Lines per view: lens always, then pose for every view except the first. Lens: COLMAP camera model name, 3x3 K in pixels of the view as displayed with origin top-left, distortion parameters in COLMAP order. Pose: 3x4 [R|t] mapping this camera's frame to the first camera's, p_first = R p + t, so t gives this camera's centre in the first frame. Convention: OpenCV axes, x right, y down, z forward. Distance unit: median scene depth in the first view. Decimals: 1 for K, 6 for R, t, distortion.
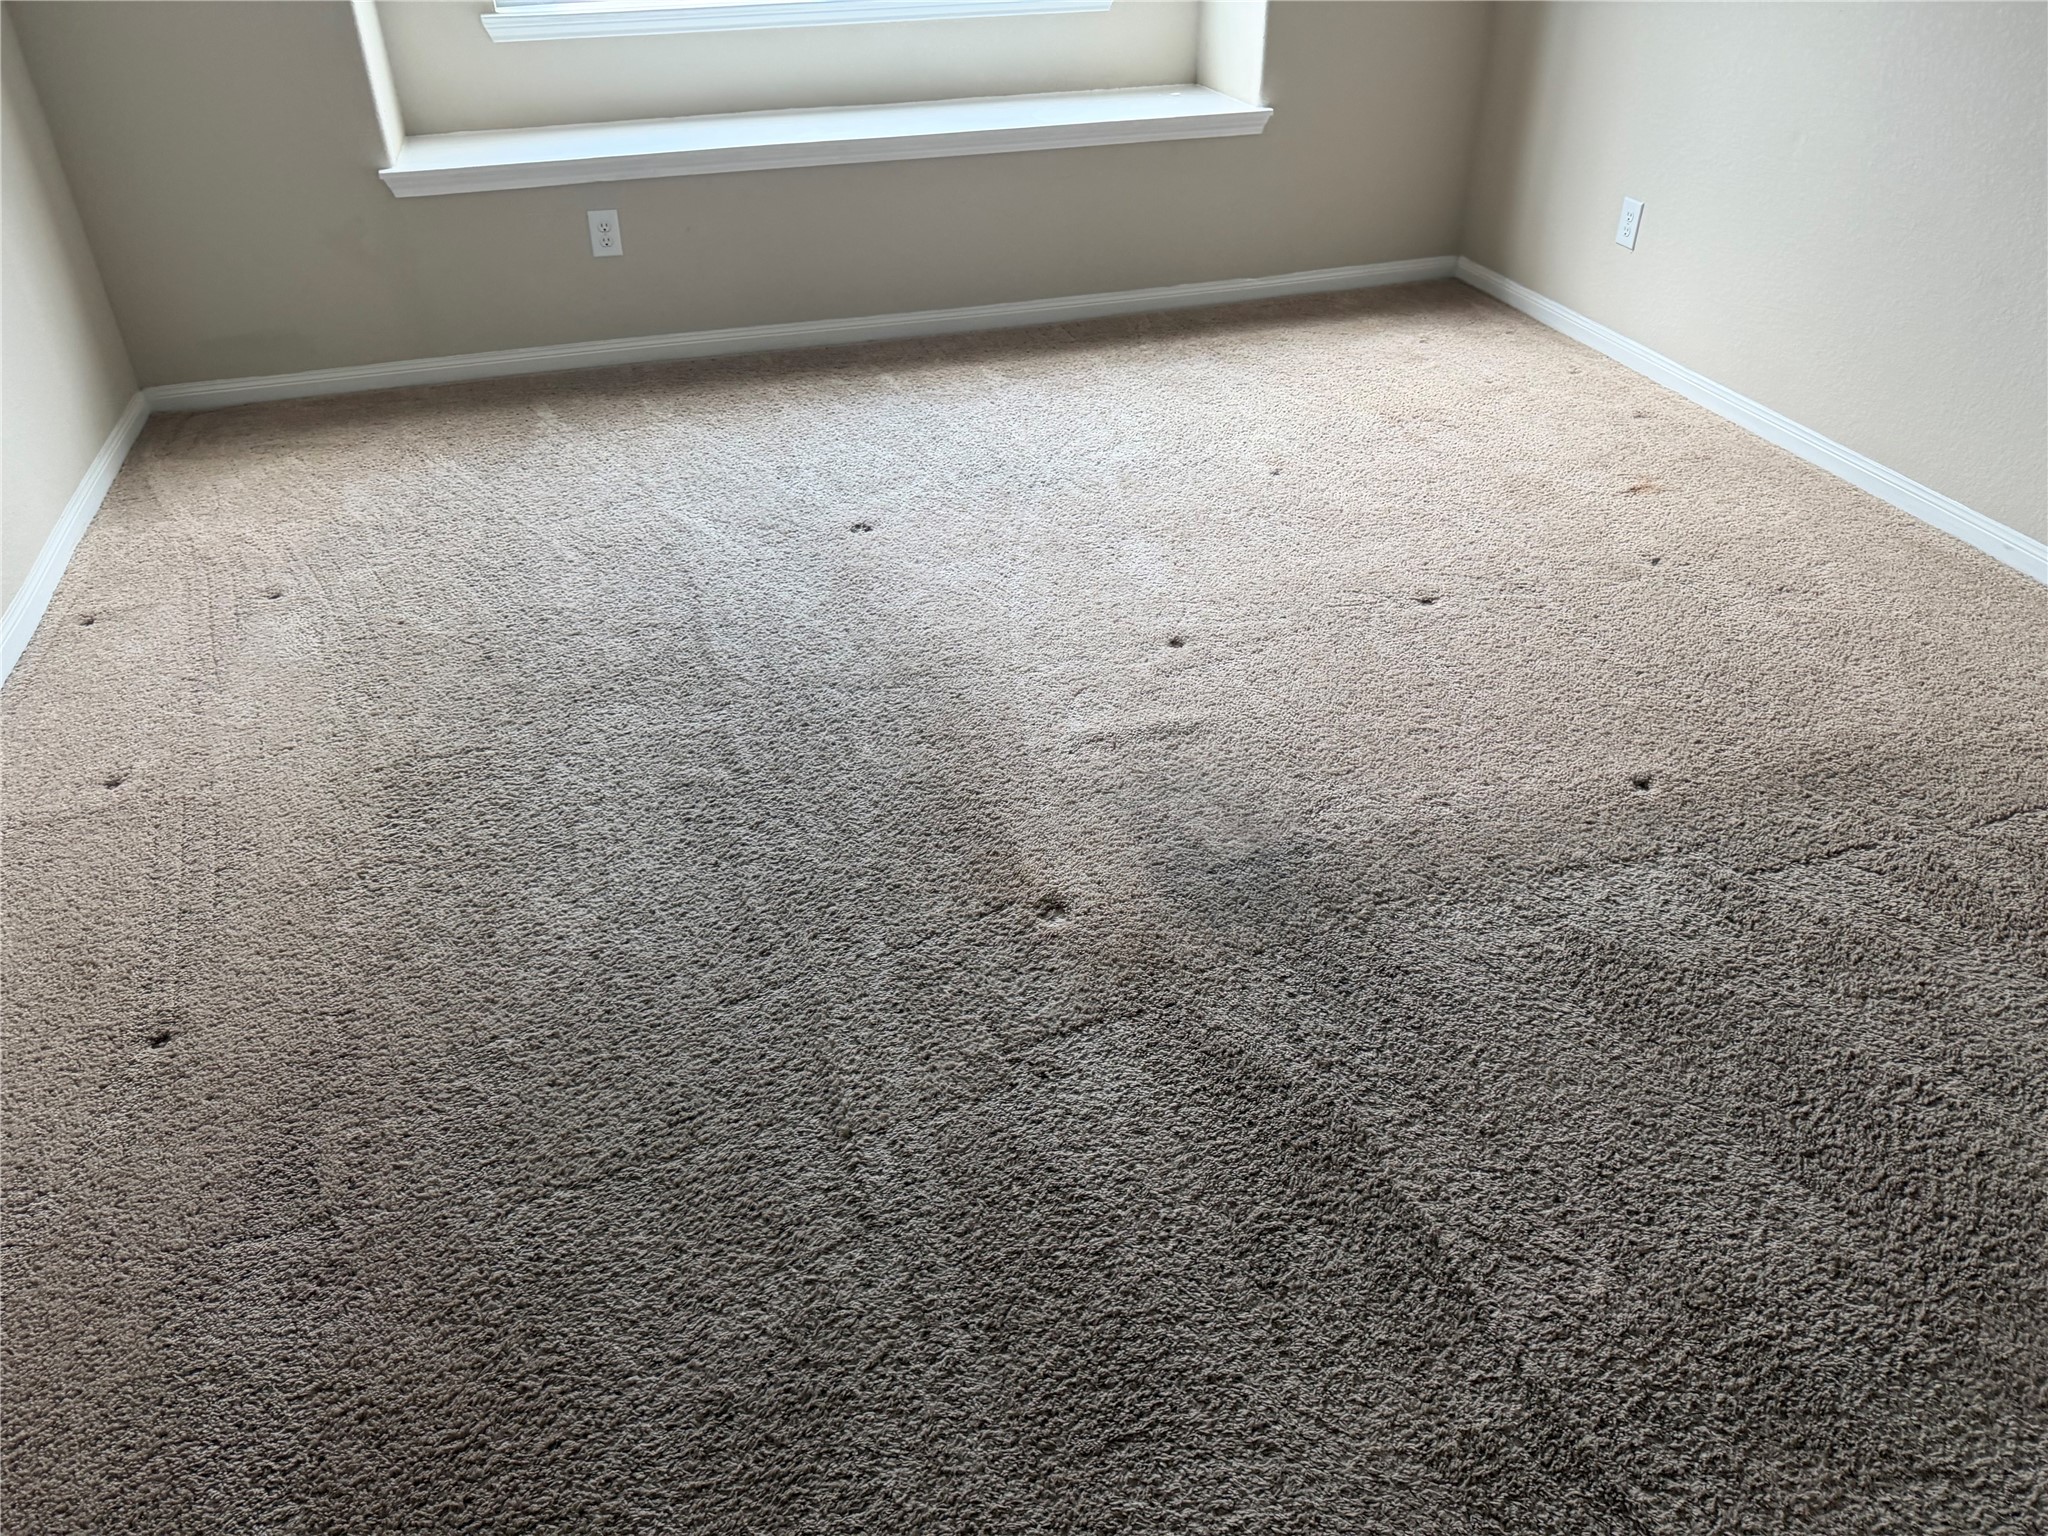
lens RADIAL K [[1420.4, 0, 1024.0], [0, 1420.4, 768.0], [0, 0, 1]] dist [0.145574, -0.255850]
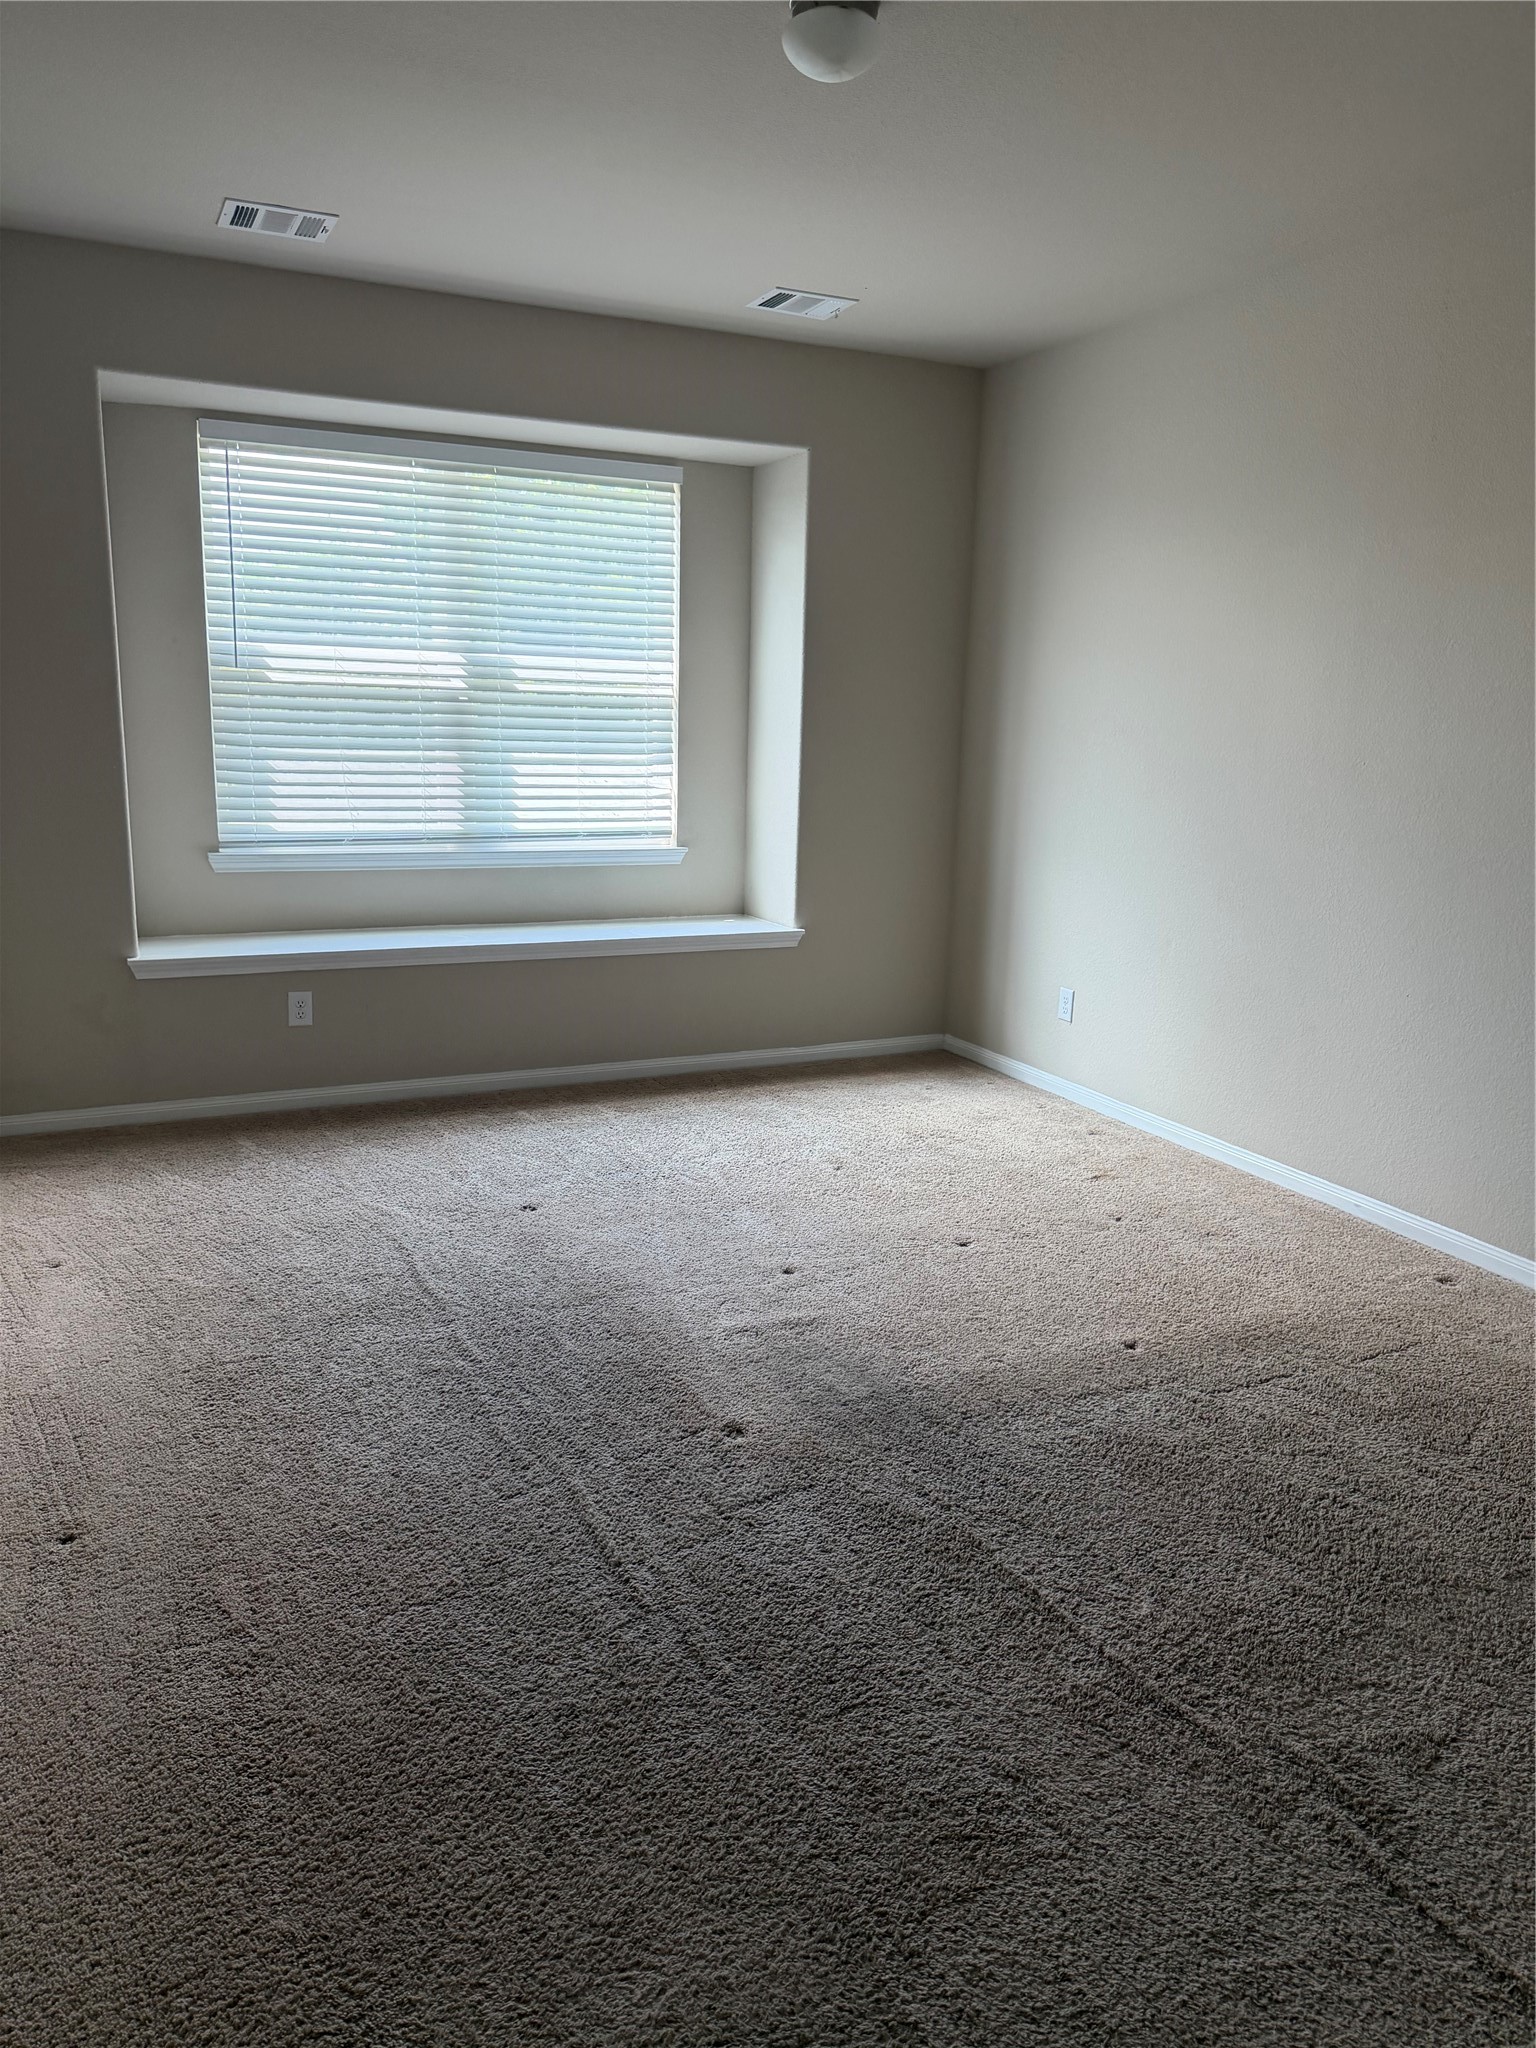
lens RADIAL K [[1420.4, 0, 768.0], [0, 1420.4, 1024.0], [0, 0, 1]] dist [0.145574, -0.255850]
pose [[0.986213, -0.001396, 0.165475, -0.162642], [0.062663, 0.928649, -0.365629, 0.226111], [-0.153158, 0.370957, 0.915933, -0.369965]]
